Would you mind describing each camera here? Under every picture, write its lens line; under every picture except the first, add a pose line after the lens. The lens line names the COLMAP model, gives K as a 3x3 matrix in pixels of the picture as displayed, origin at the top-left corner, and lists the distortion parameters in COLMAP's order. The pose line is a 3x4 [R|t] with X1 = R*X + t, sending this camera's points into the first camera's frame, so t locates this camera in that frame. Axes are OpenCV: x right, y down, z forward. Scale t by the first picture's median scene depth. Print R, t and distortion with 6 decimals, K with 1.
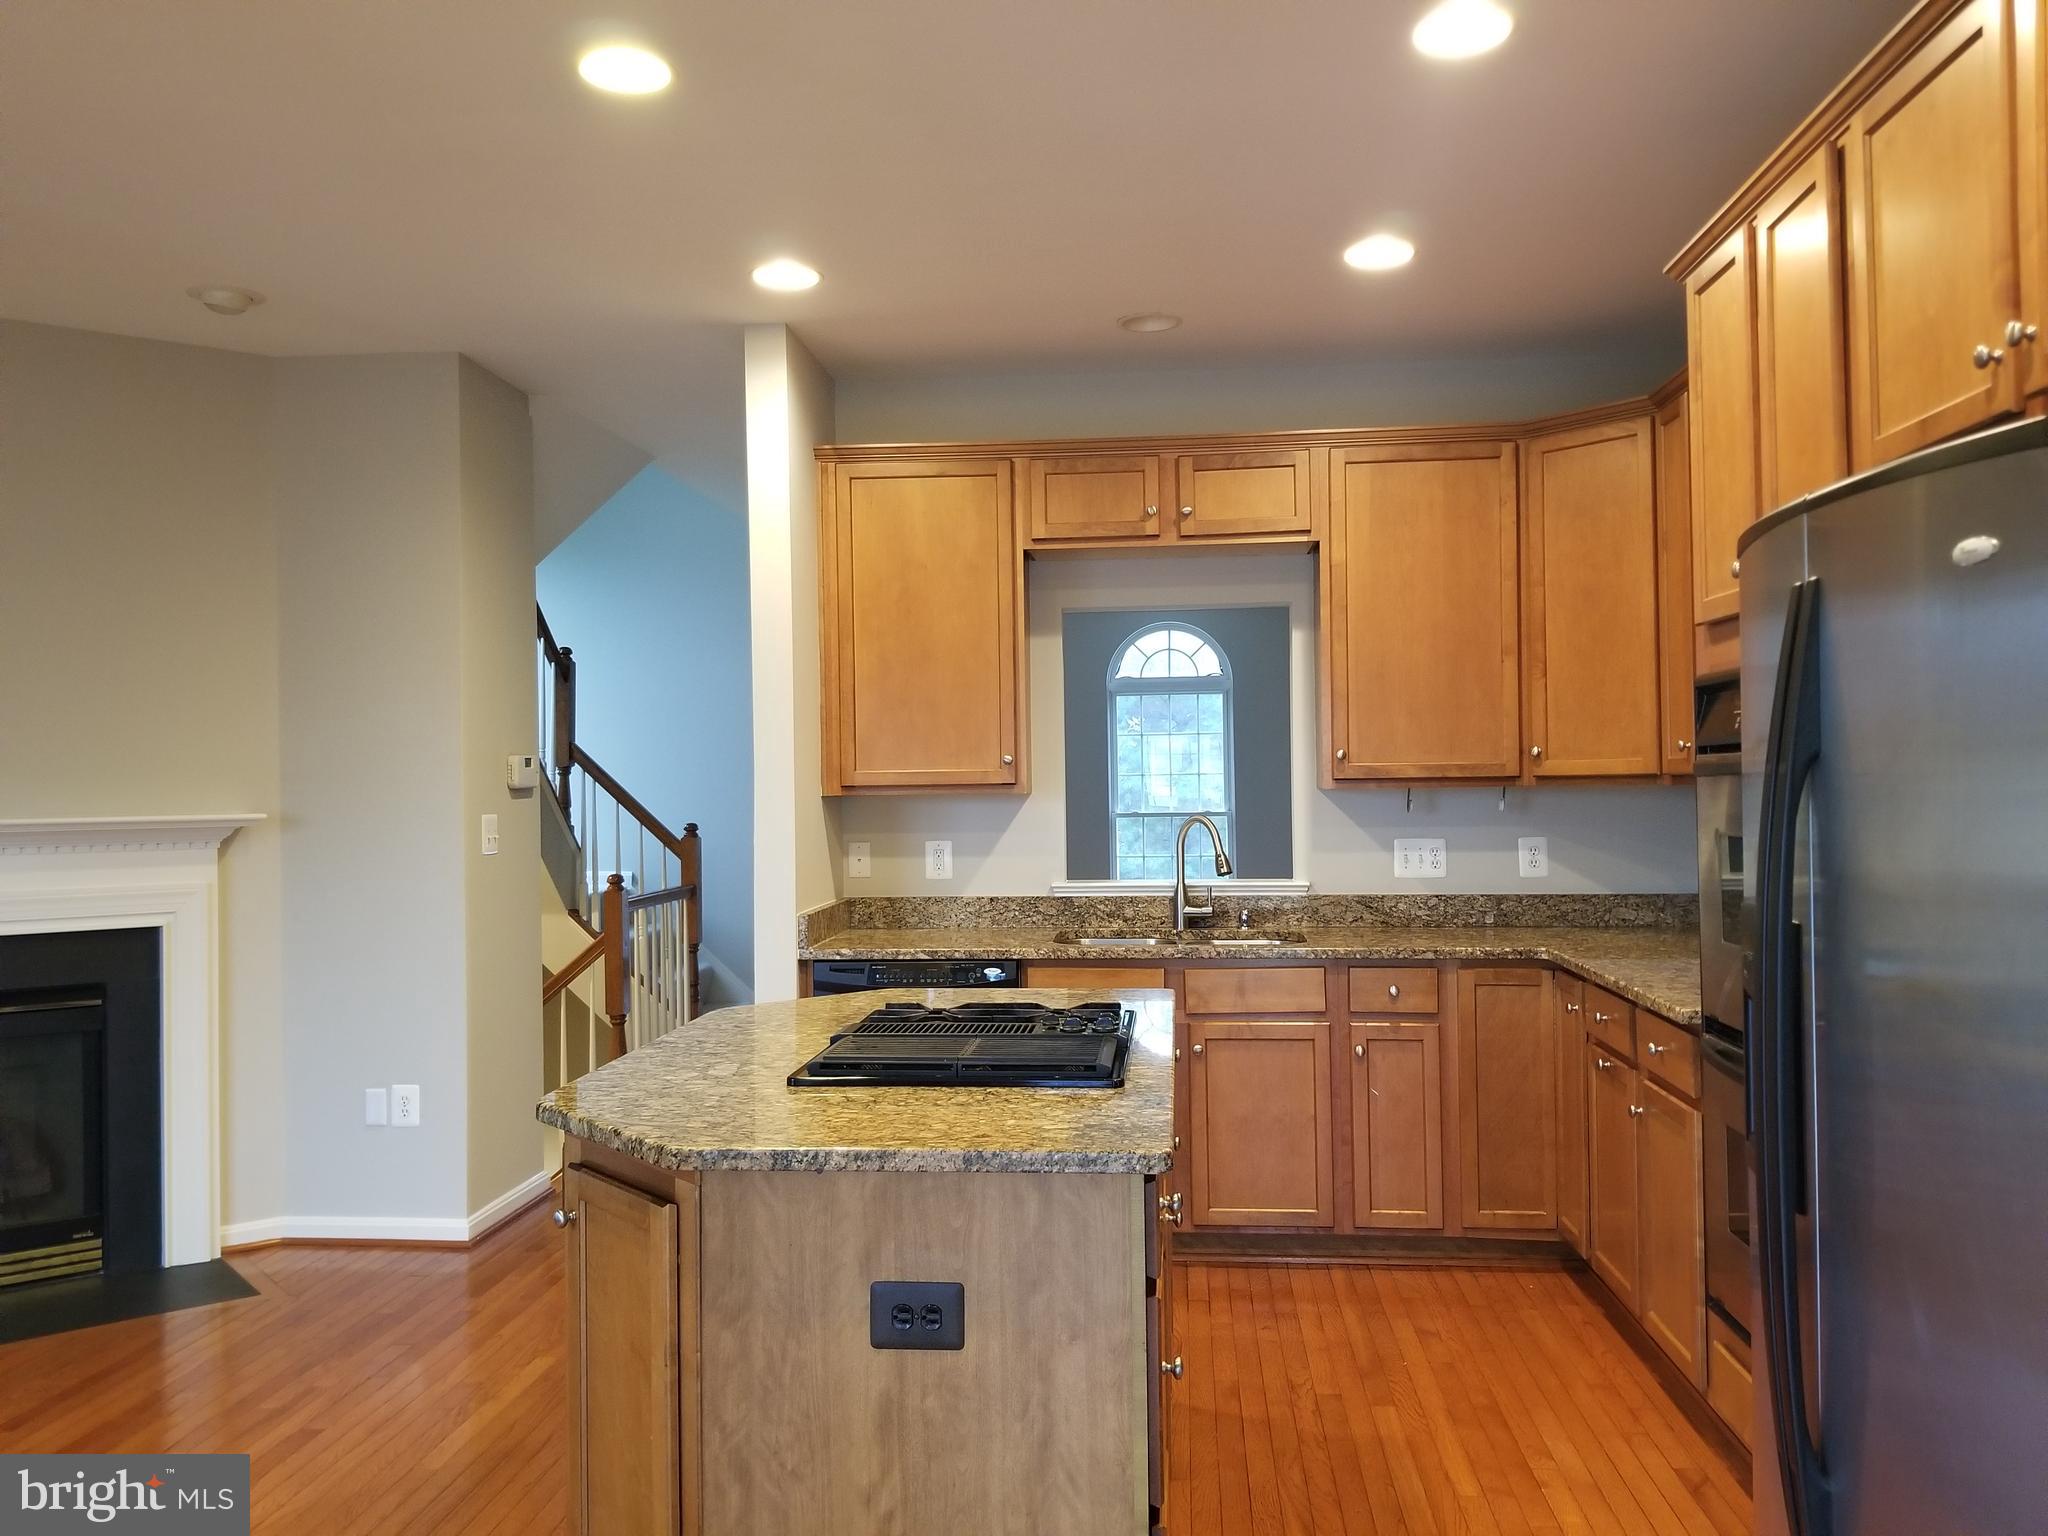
lens RADIAL K [[1600.1, 0, 1036.7], [0, 1600.1, 768.4], [0, 0, 1]] dist [0.072173, -0.138965]
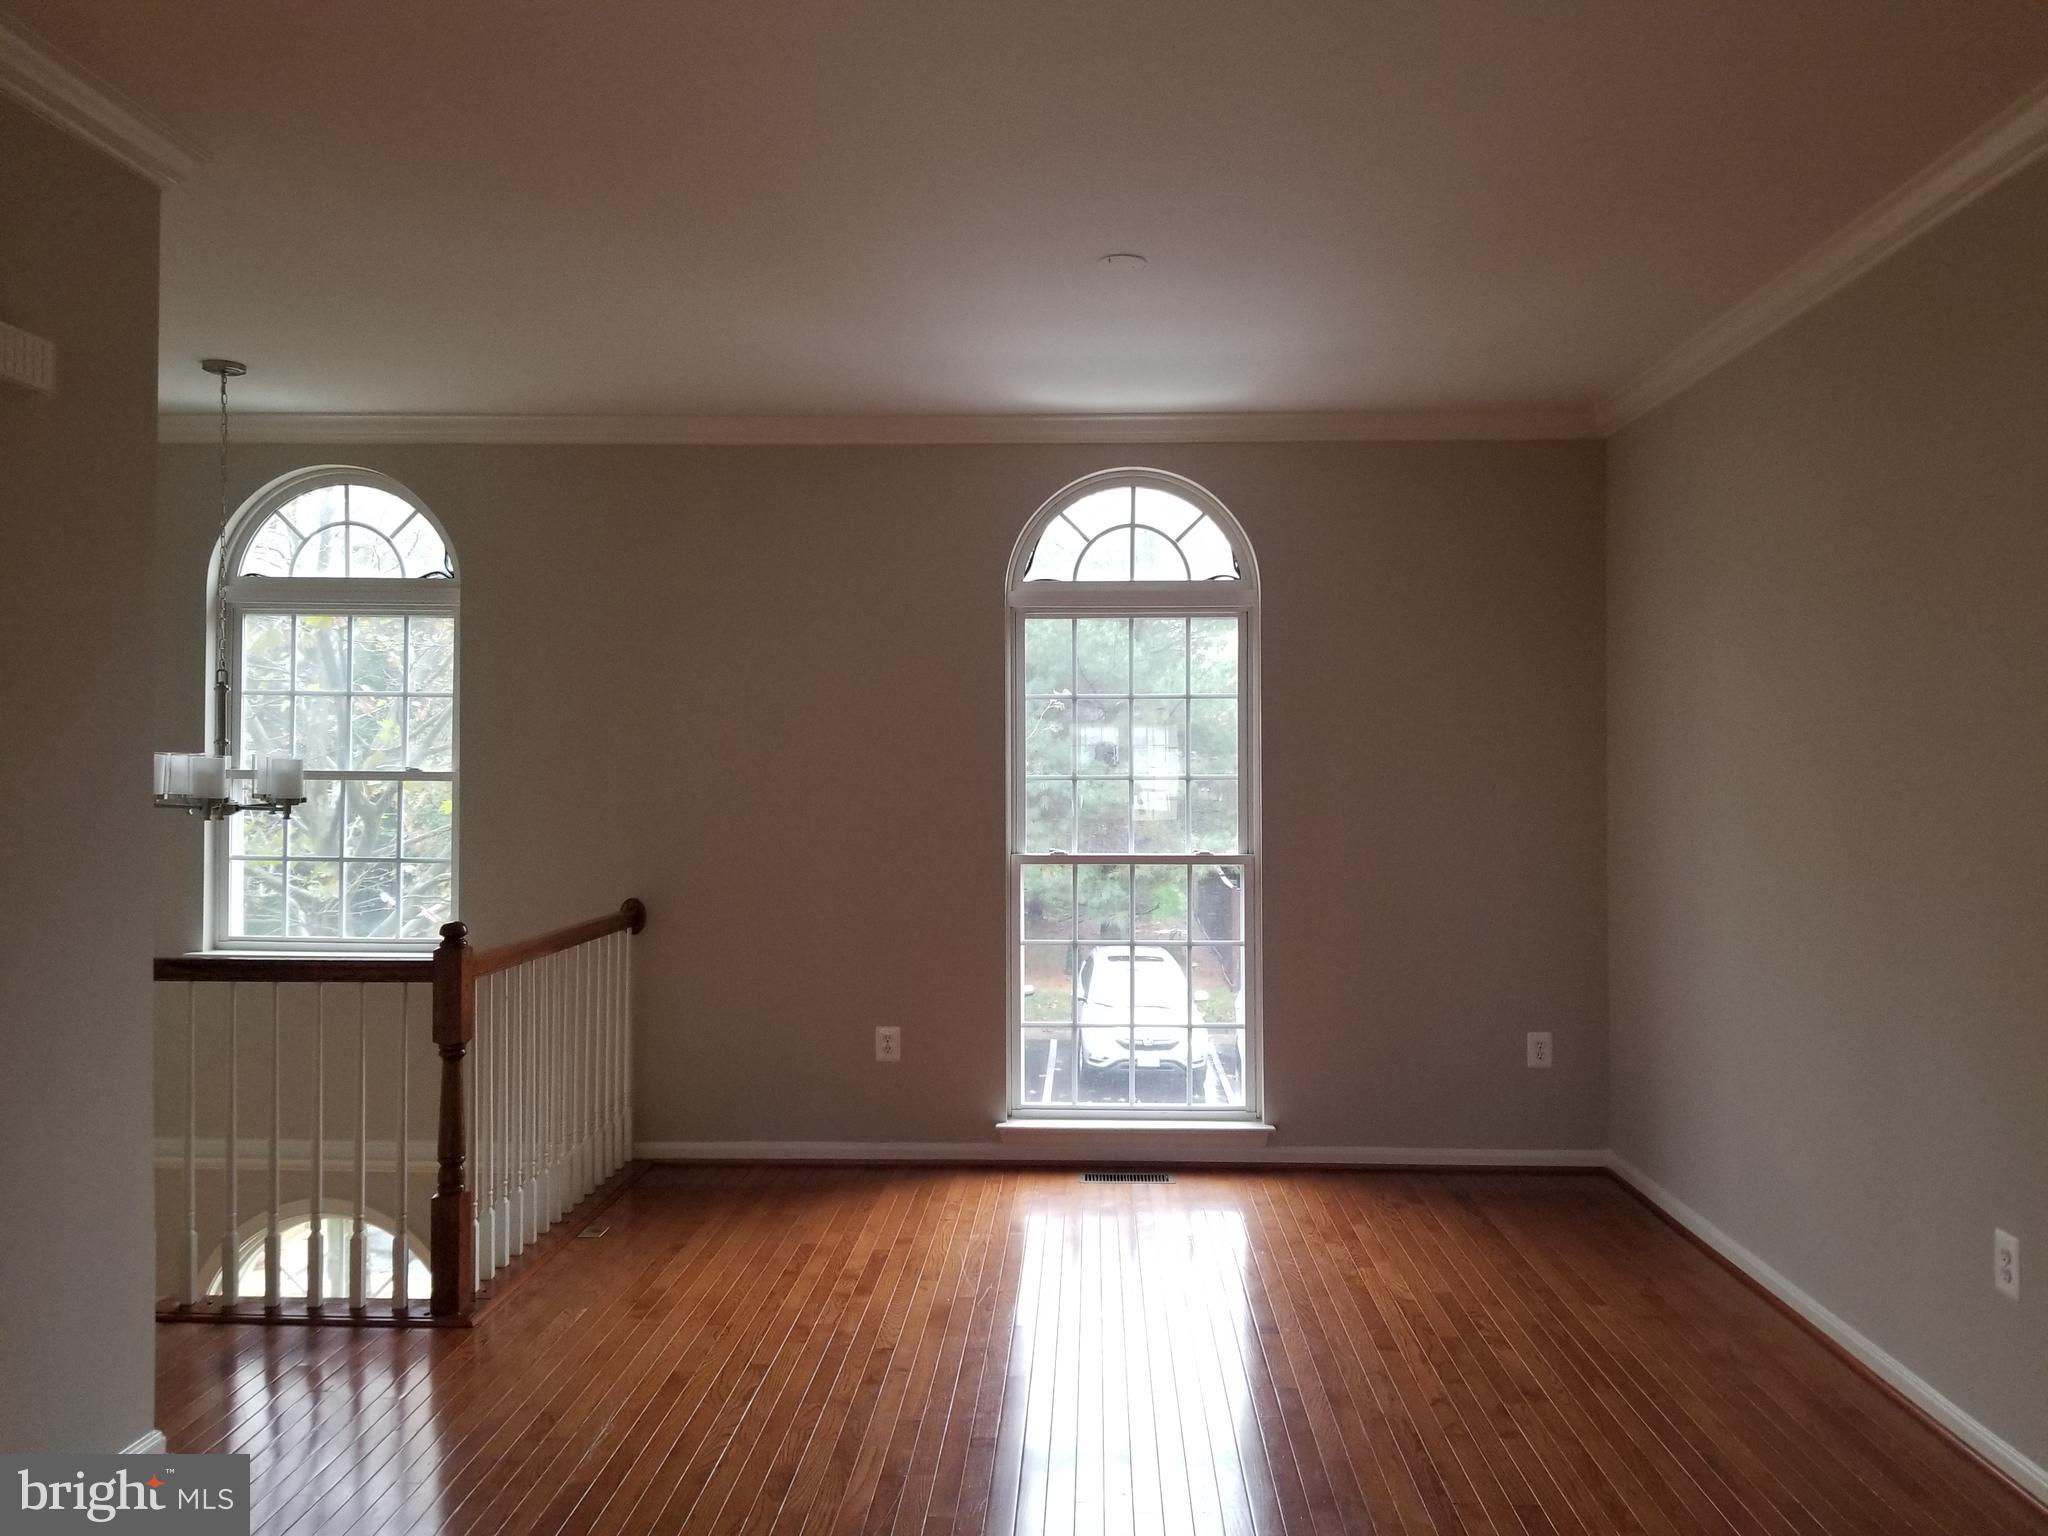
lens RADIAL K [[1600.1, 0, 1066.8], [0, 1600.1, 771.8], [0, 0, 1]] dist [0.072173, -0.138965]
pose [[0.997145, 0.014534, 0.074097, 0.067170], [-0.015174, 0.999852, 0.008079, -0.005313], [-0.073968, -0.009180, 0.997218, 1.257170]]
